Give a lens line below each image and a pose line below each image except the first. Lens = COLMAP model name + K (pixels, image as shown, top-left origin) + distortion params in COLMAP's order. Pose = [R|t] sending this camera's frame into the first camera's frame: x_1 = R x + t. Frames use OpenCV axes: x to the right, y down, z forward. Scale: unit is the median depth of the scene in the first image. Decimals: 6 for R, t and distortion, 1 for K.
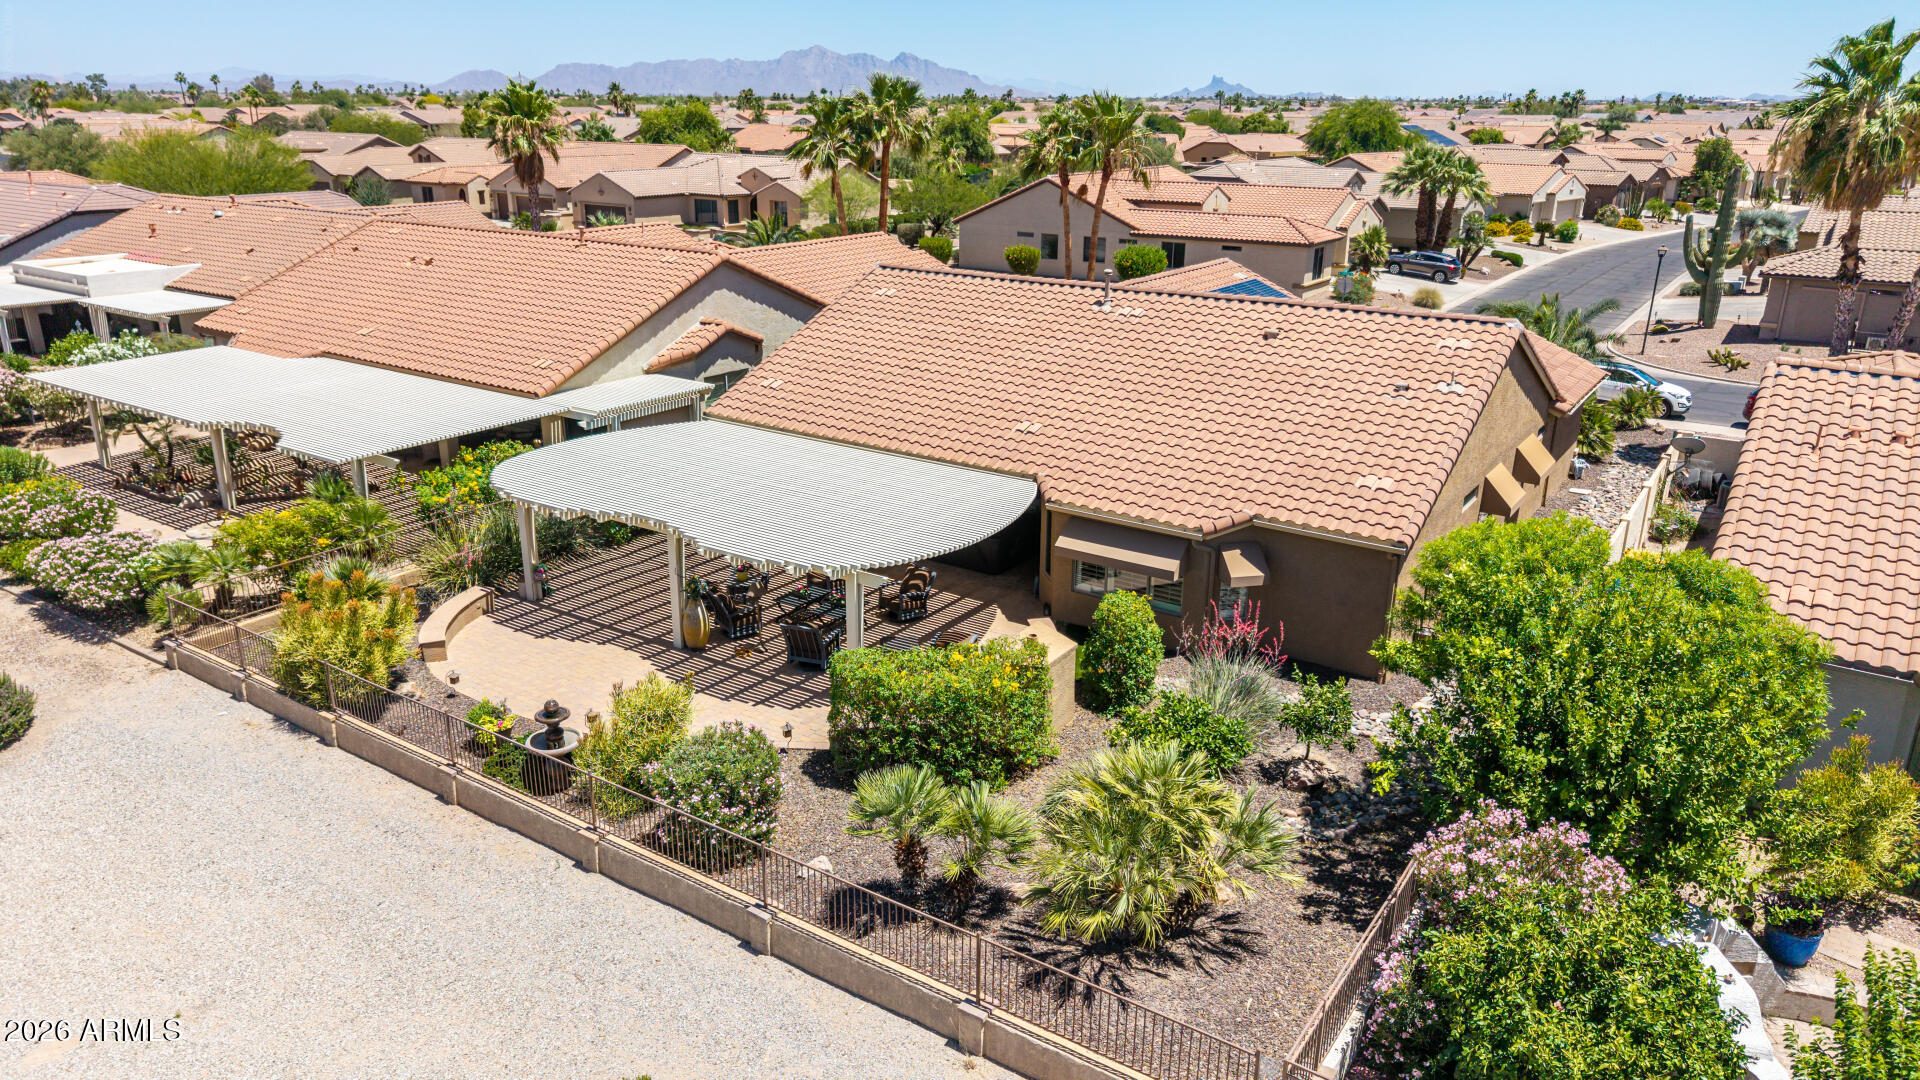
lens RADIAL K [[1288.0, 0, 959.6], [0, 1288.0, 550.7], [0, 0, 1]] dist [0.025552, -0.026052]
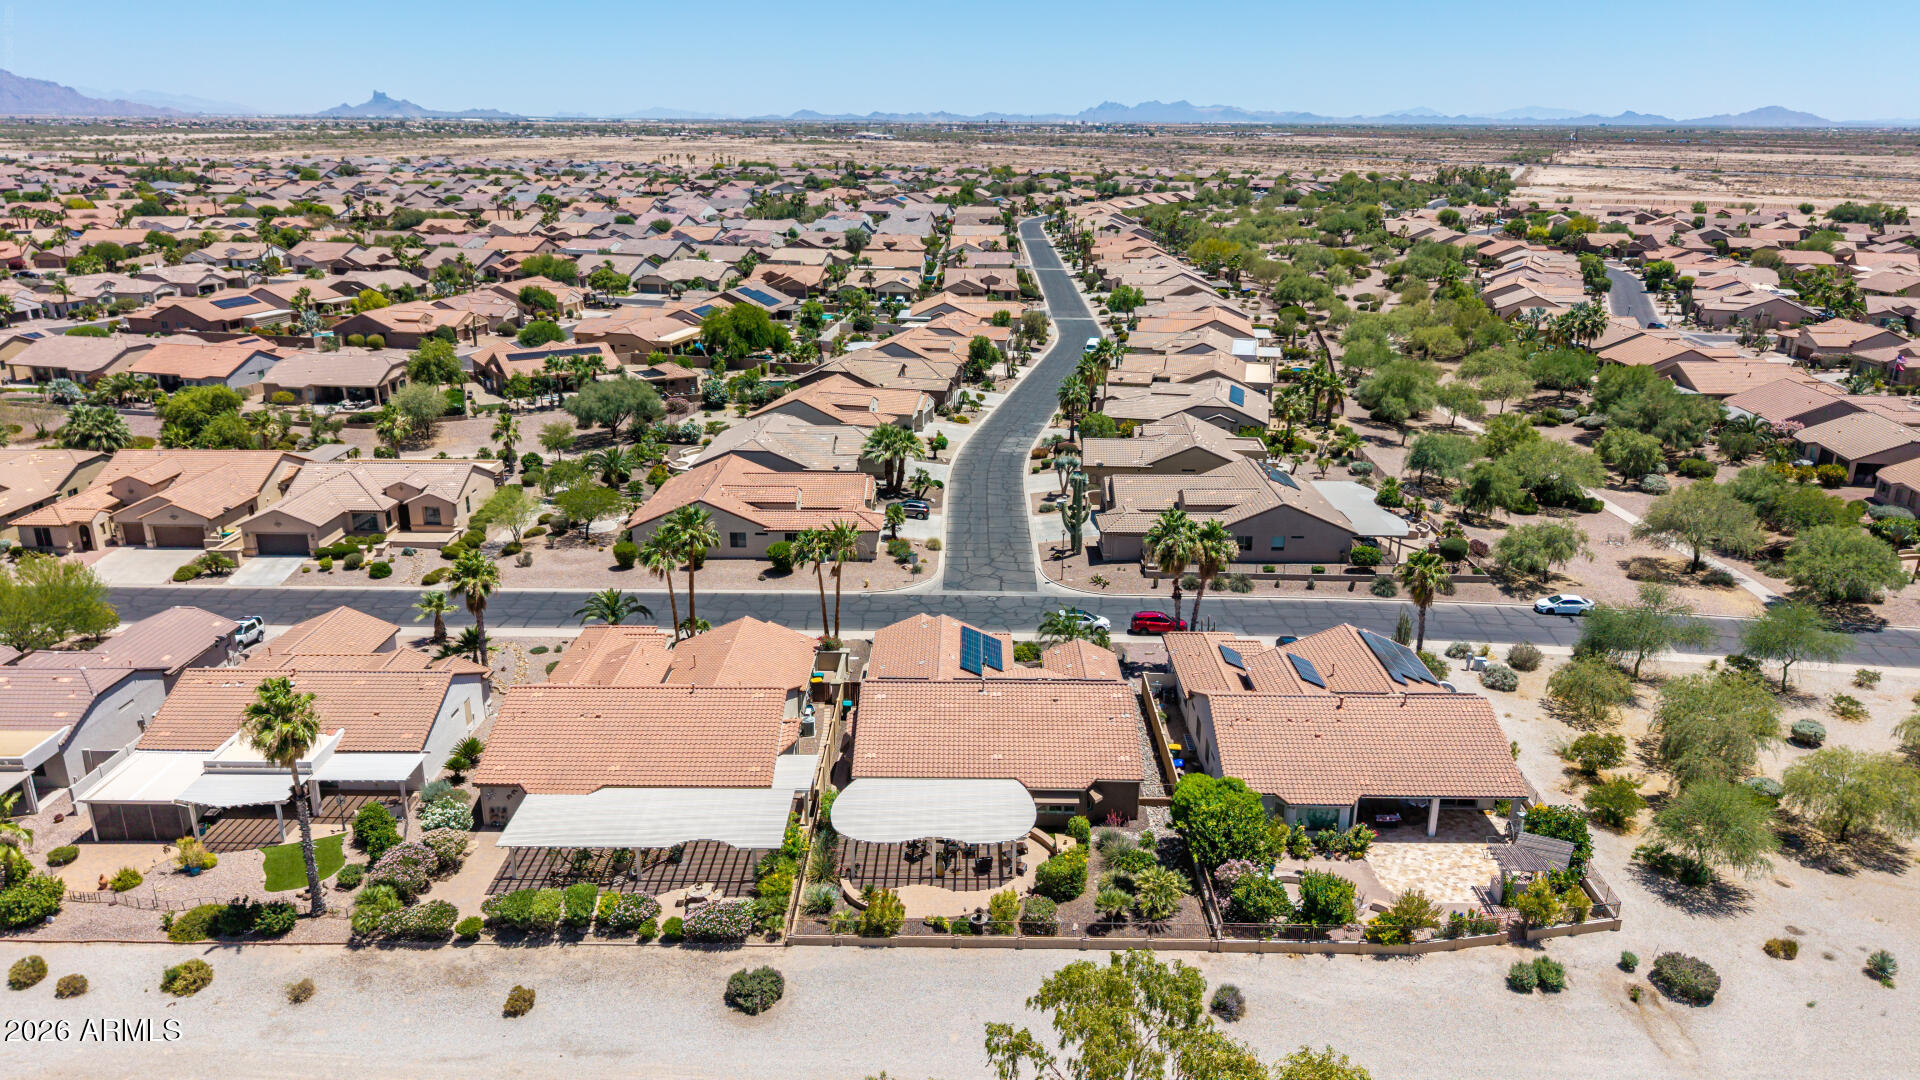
lens RADIAL K [[1288.0, 0, 953.6], [0, 1288.0, 539.4], [0, 0, 1]] dist [0.025552, -0.026052]
pose [[0.833851, -0.177736, 0.522592, -1.428244], [0.187263, 0.981683, 0.035078, -0.692819], [-0.519254, 0.068612, 0.851861, -1.363891]]
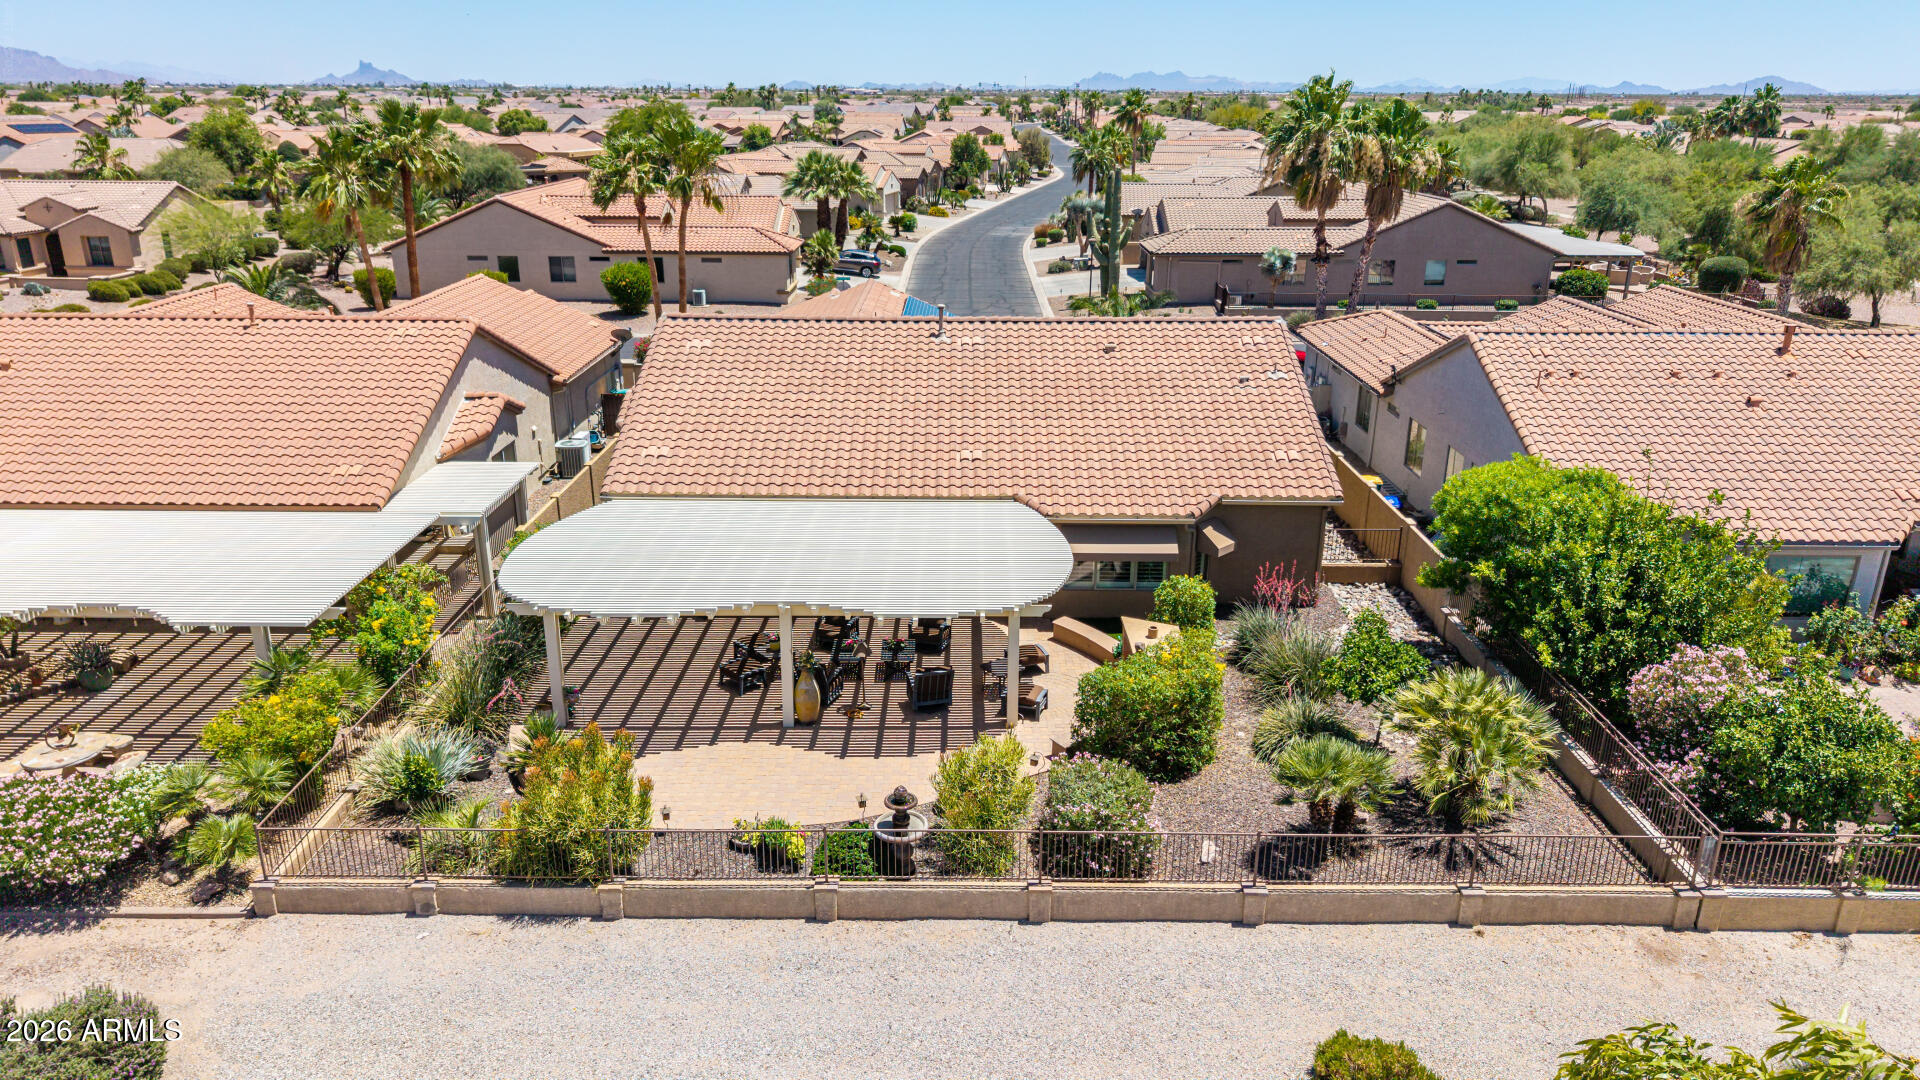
lens RADIAL K [[1288.0, 0, 965.7], [0, 1288.0, 535.5], [0, 0, 1]] dist [0.025552, -0.026052]
pose [[0.826393, -0.185582, 0.531634, -0.576317], [0.186465, 0.981052, 0.052616, -0.091192], [-0.531325, 0.055649, 0.845339, 0.076522]]
